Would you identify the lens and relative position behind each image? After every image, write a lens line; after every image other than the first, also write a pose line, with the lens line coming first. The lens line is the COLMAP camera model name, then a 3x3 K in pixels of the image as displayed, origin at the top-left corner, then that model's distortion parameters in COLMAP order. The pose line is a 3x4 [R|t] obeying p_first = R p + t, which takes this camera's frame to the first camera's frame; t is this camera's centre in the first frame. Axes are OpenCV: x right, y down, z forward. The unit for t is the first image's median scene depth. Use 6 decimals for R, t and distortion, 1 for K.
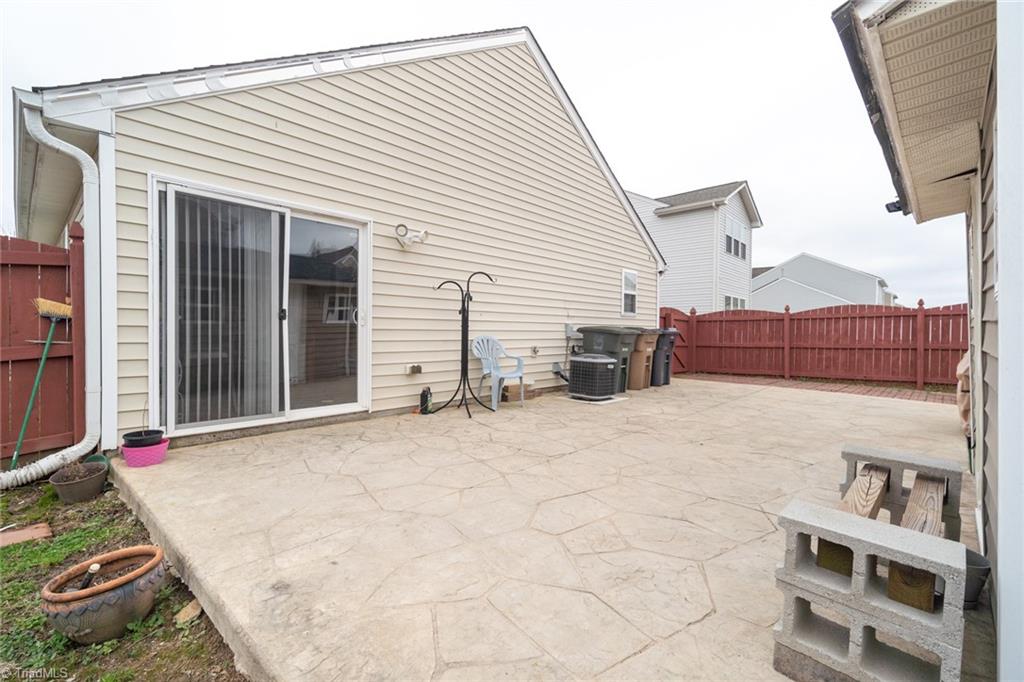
lens RADIAL K [[447.4, 0, 512.0], [0, 447.4, 341.0], [0, 0, 1]] dist [0.001201, 0.000053]
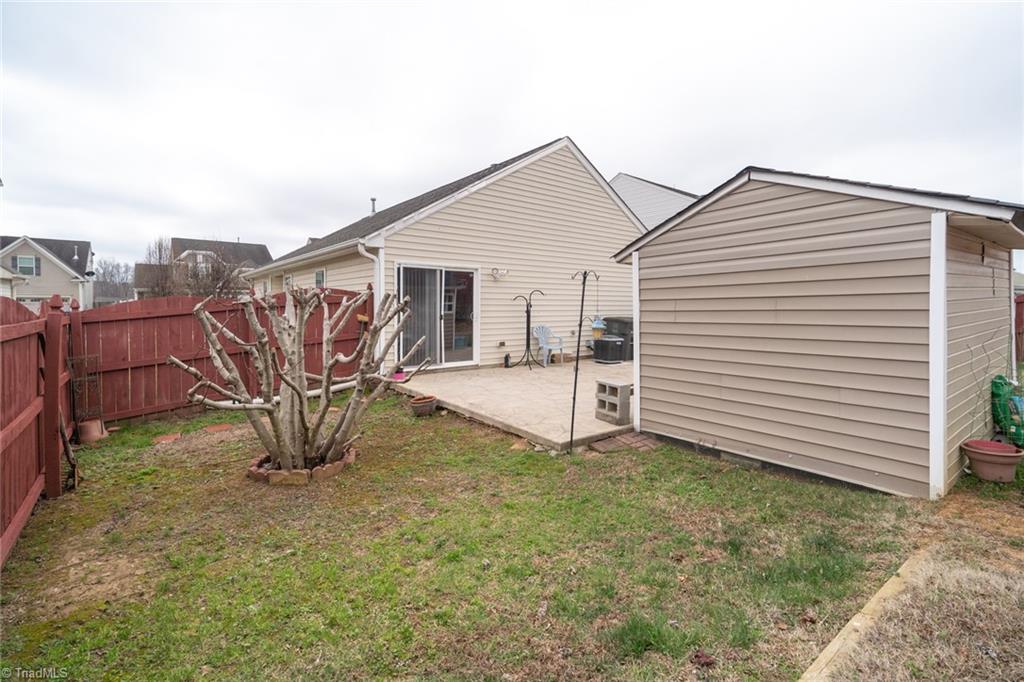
lens RADIAL K [[451.9, 0, 513.7], [0, 451.9, 317.1], [0, 0, 1]] dist [0.004651, 0.000790]
pose [[0.987173, 0.001456, -0.159651, 0.128232], [-0.000807, 0.999991, 0.004127, -0.053698], [0.159655, -0.003945, 0.987165, -0.814872]]
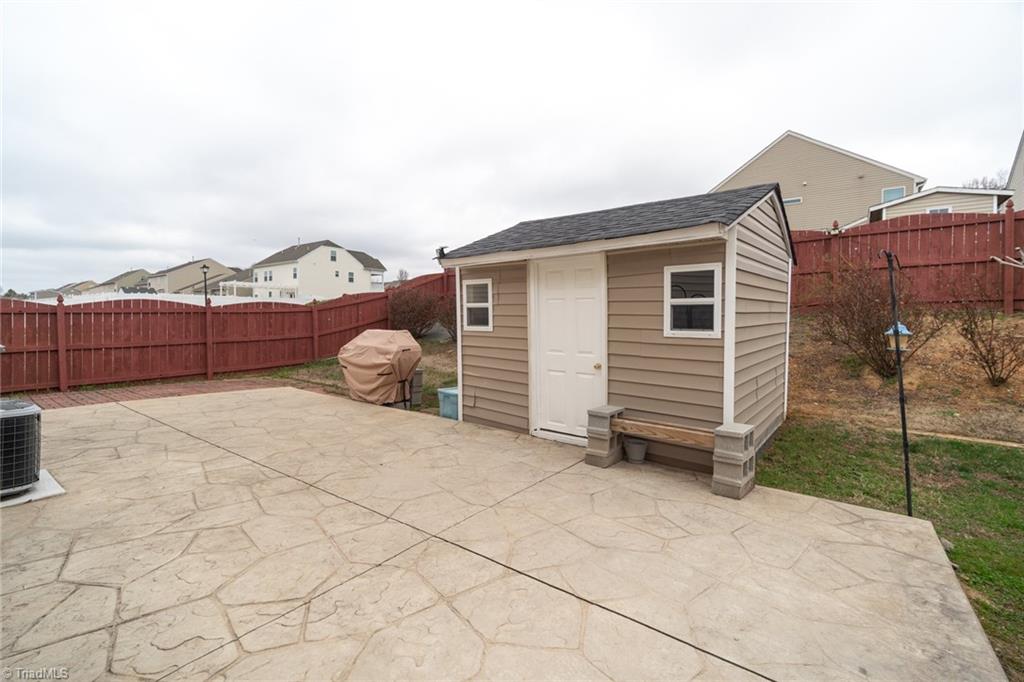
lens RADIAL K [[446.7, 0, 505.3], [0, 446.7, 315.7], [0, 0, 1]] dist [0.000534, 0.000529]
pose [[-0.084853, 0.001636, 0.996392, -0.416682], [0.016182, 0.999869, -0.000263, -0.062787], [-0.996262, 0.016102, -0.084868, 0.613183]]
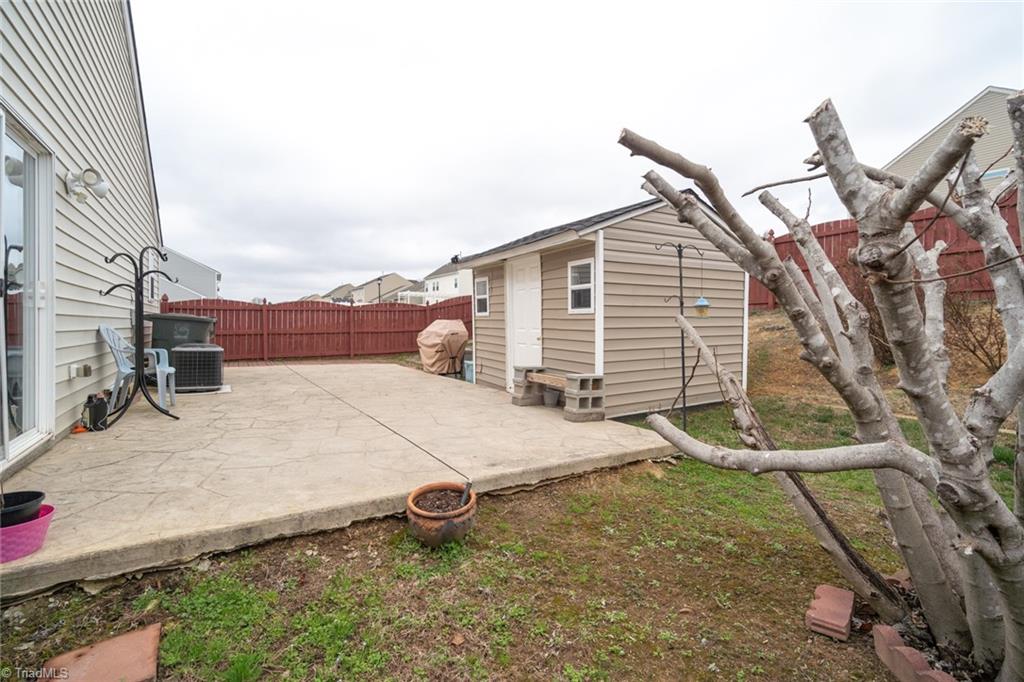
lens RADIAL K [[451.2, 0, 505.7], [0, 451.2, 316.3], [0, 0, 1]] dist [0.001075, 0.000064]
pose [[0.264668, 0.015781, 0.964210, -0.716187], [0.013129, 0.999714, -0.019965, 0.000344], [-0.964250, 0.017943, 0.264385, 0.153147]]
